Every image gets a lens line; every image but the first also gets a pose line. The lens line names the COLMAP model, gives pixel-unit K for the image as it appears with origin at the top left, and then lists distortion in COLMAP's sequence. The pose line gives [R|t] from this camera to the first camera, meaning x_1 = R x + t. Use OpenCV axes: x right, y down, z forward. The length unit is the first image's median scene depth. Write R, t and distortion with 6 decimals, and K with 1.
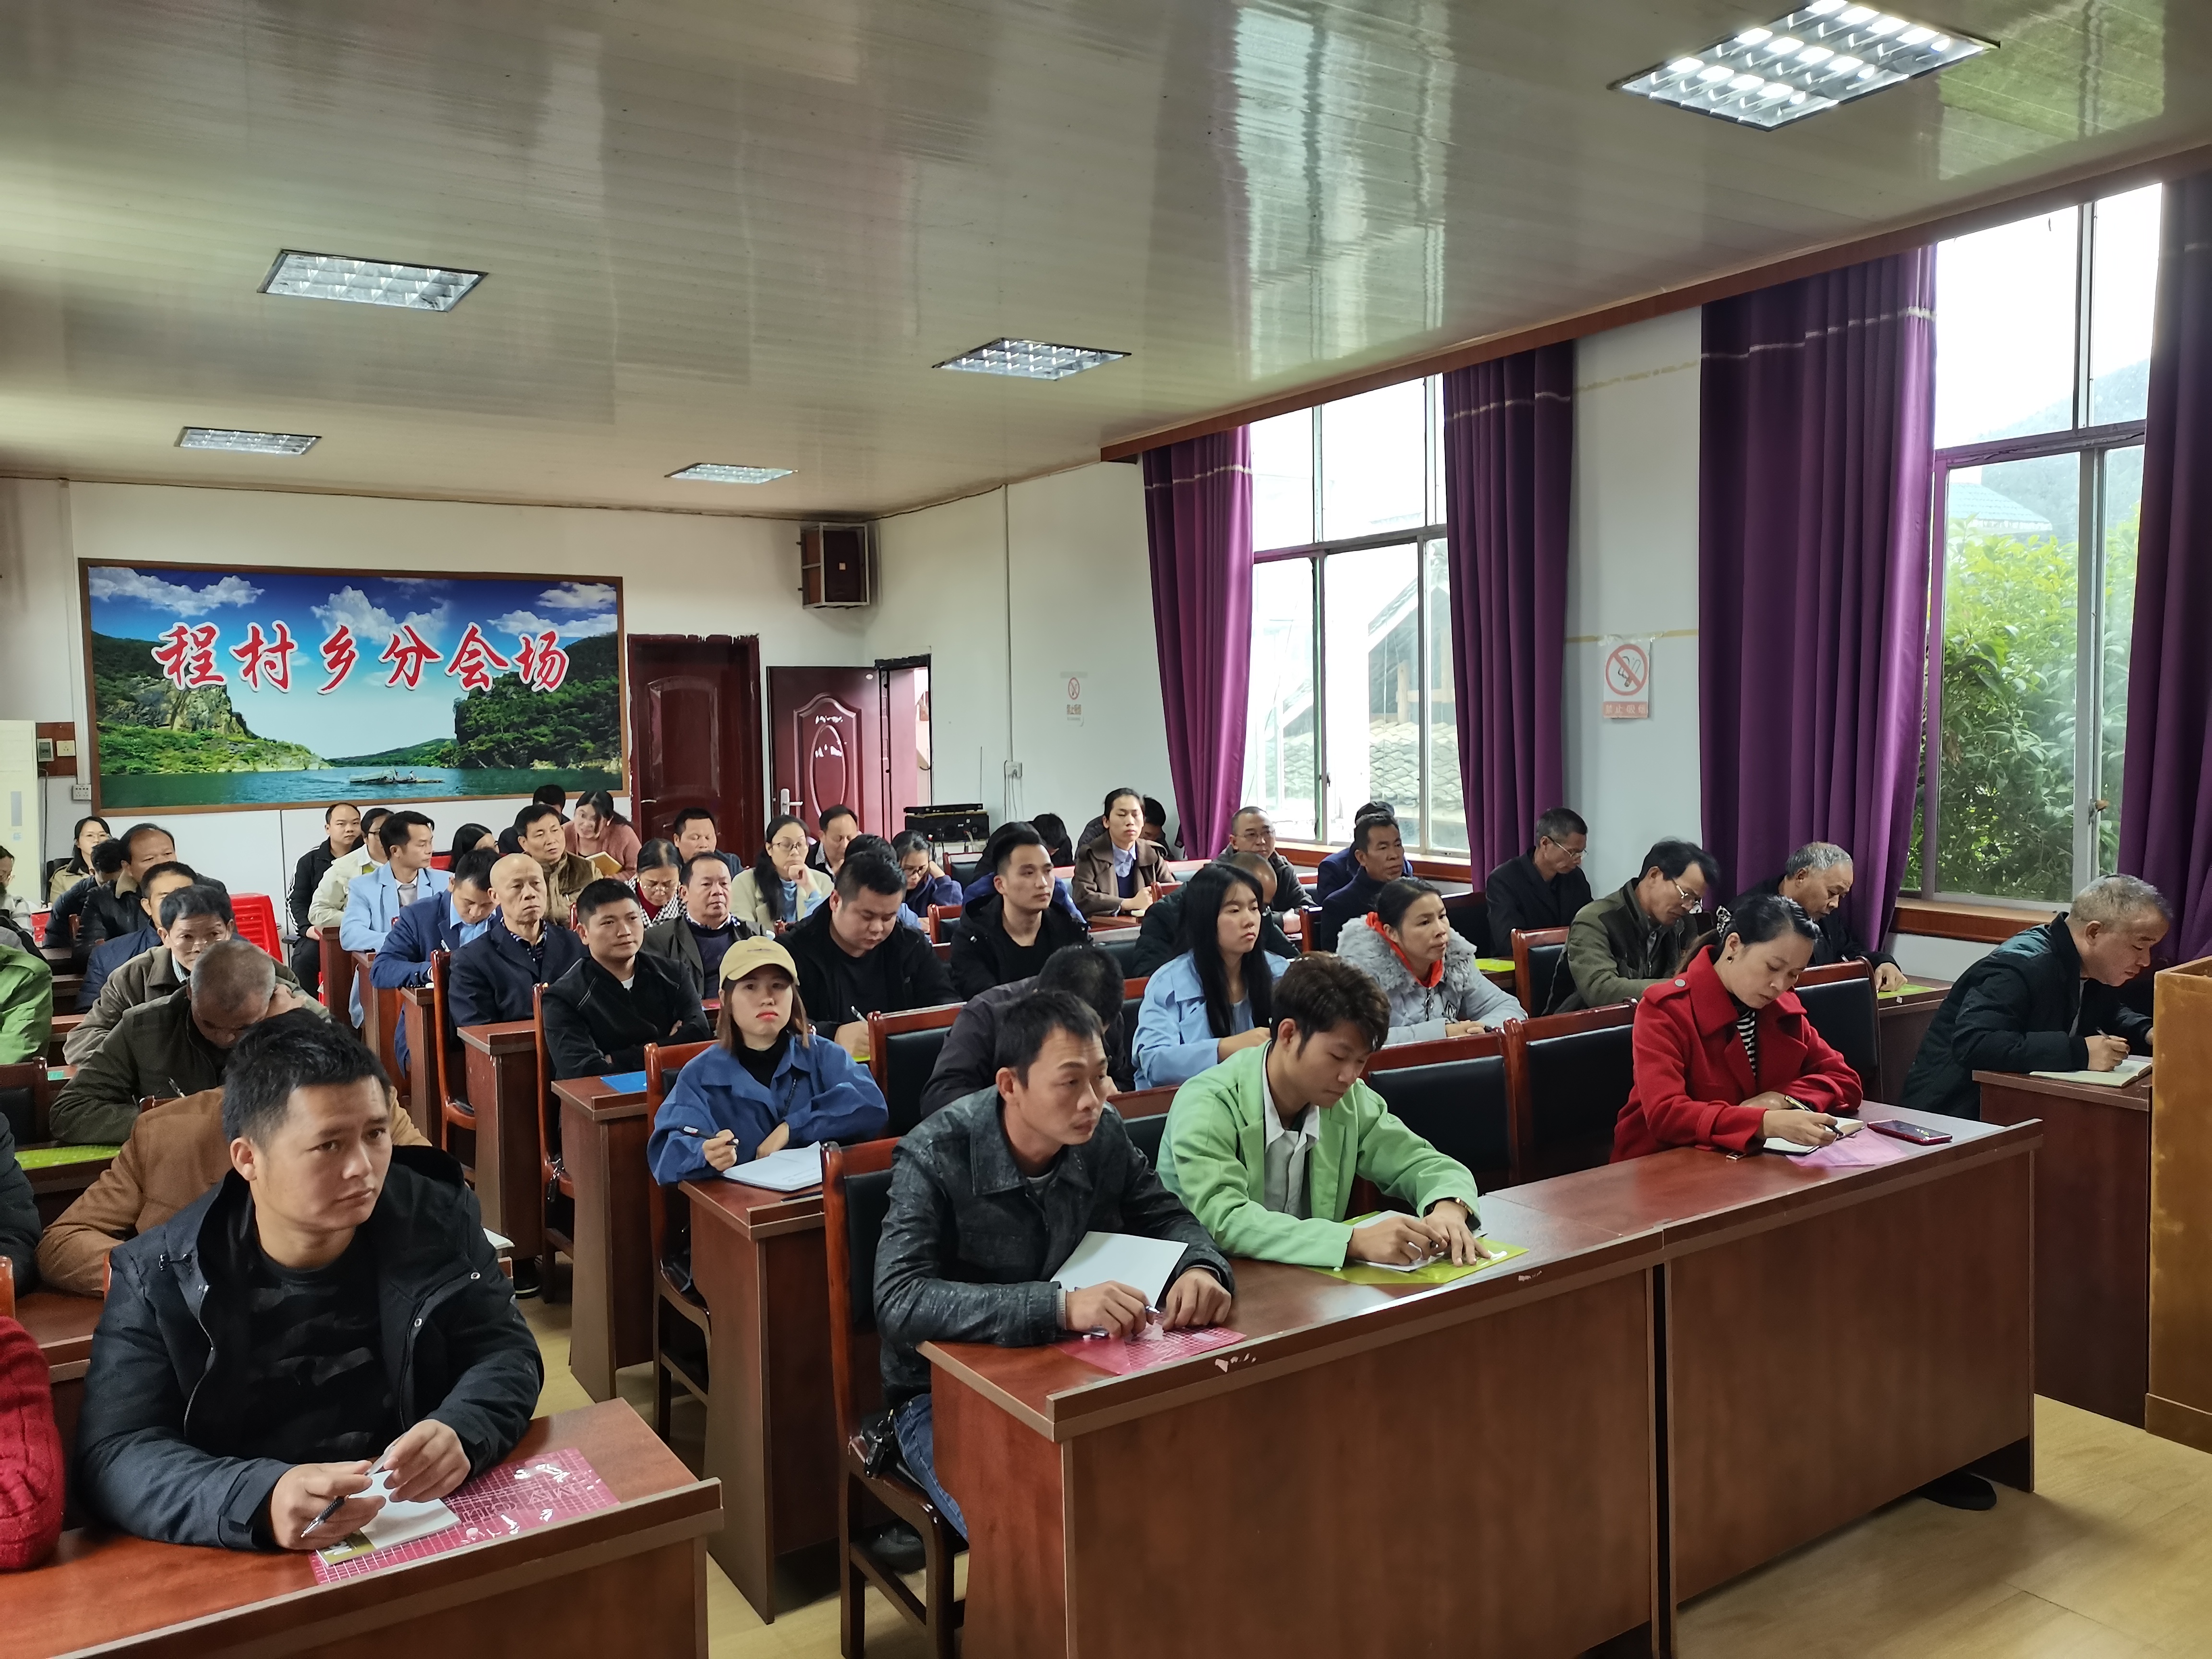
lens RADIAL K [[1664.4, 0, 1106.0], [0, 1664.4, 829.5], [0, 0, 1]] dist [0.006597, -0.000154]
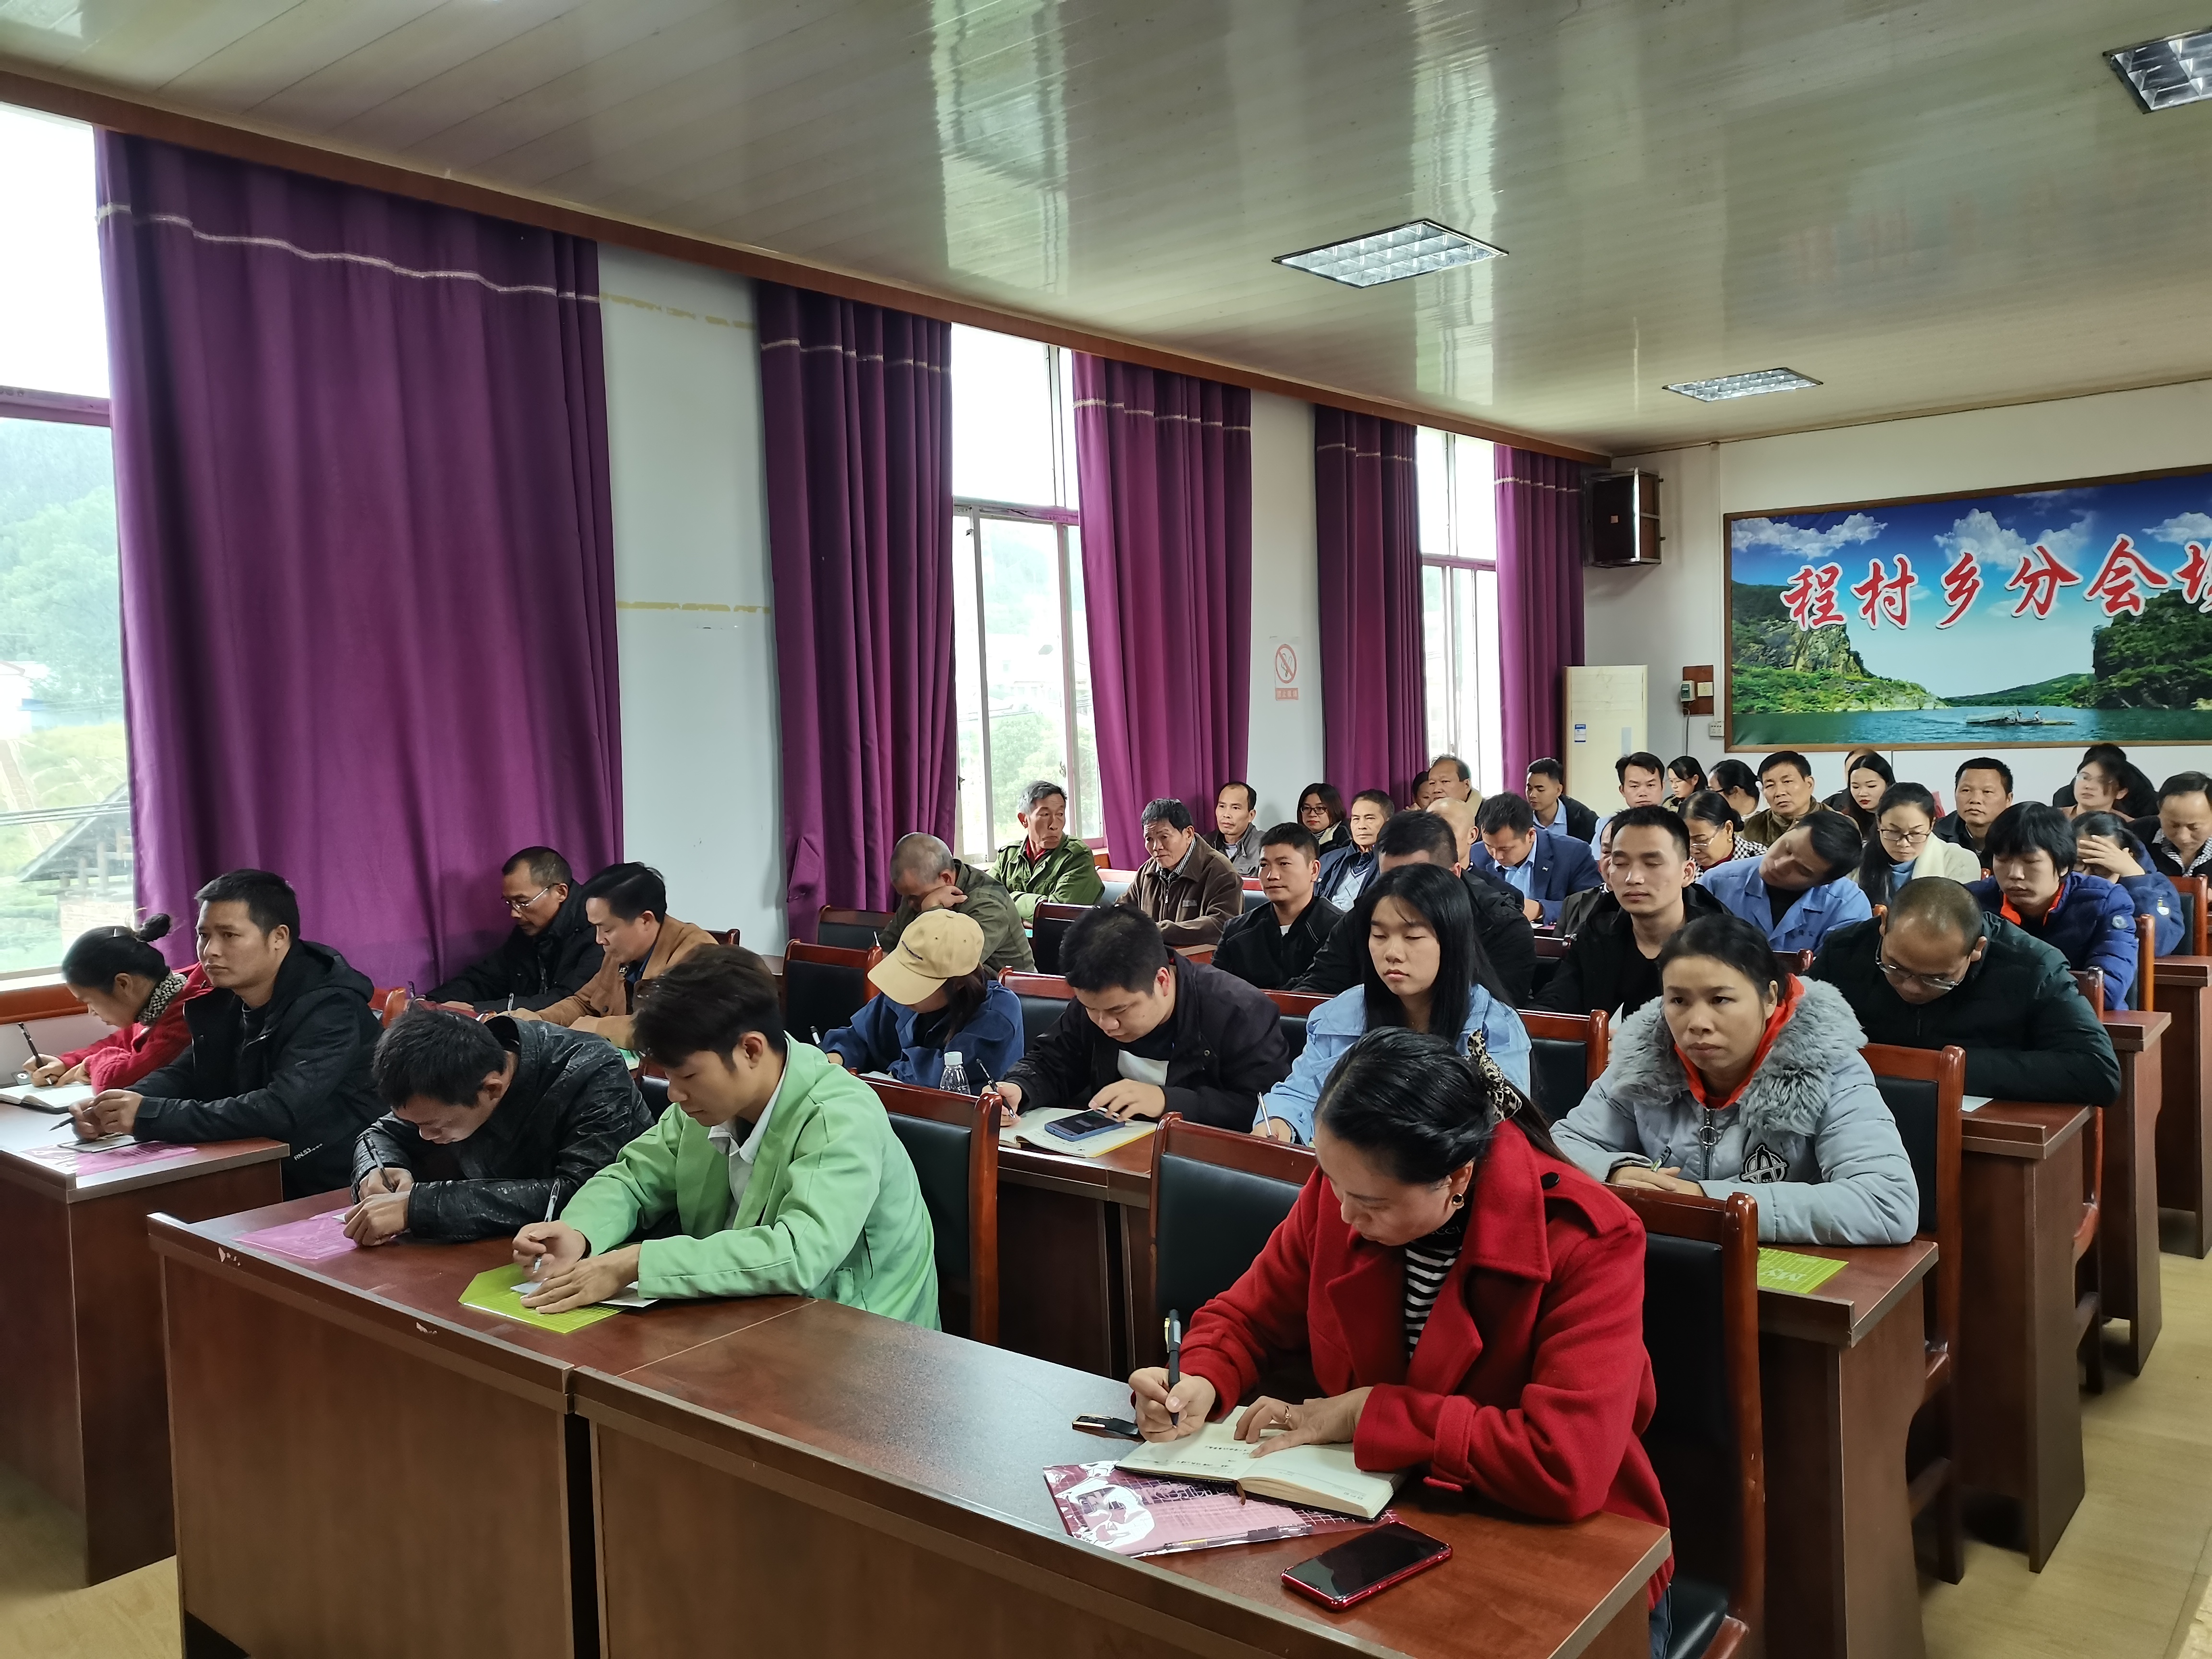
lens RADIAL K [[1664.4, 0, 1106.0], [0, 1664.4, 829.5], [0, 0, 1]] dist [0.006597, -0.000154]
pose [[0.287948, 0.076121, -0.954616, 0.300996], [-0.032945, 0.997033, 0.069566, -0.018507], [0.957079, 0.011418, 0.289601, 0.282731]]
